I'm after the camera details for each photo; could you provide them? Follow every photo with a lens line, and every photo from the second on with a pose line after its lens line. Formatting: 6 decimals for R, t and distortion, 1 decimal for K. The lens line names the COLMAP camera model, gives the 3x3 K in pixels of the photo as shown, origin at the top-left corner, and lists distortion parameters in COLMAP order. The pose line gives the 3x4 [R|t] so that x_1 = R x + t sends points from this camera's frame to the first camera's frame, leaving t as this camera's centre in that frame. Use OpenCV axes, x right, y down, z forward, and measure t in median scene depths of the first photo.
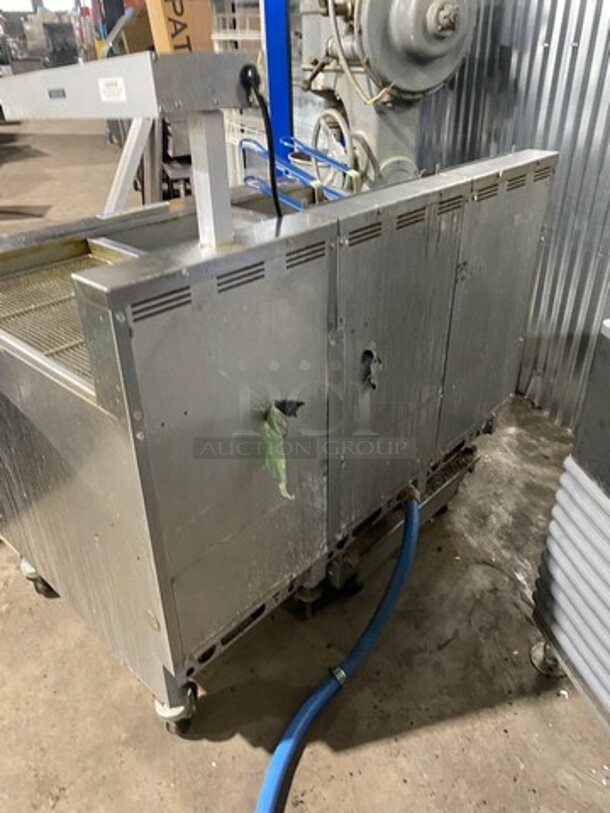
lens RADIAL K [[620.5, 0, 305.7], [0, 620.5, 396.9], [0, 0, 1]] dist [0.008665, 0.003009]
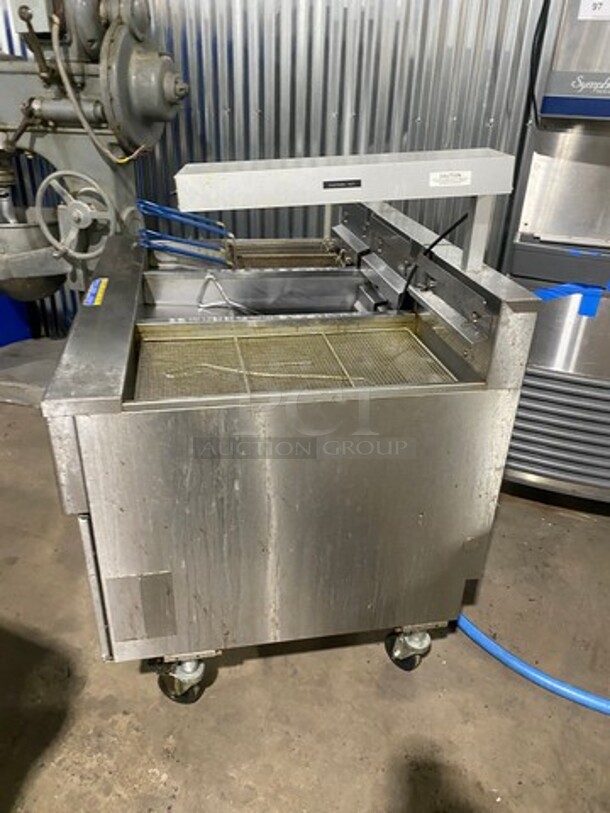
lens RADIAL K [[617.7, 0, 305.0], [0, 617.7, 406.5], [0, 0, 1]] dist [0.014391, 0.001513]
pose [[0.598036, -0.347950, 0.721999, -0.700042], [0.368008, 0.919480, 0.138299, -0.130129], [-0.711985, 0.182994, 0.677931, 0.139622]]
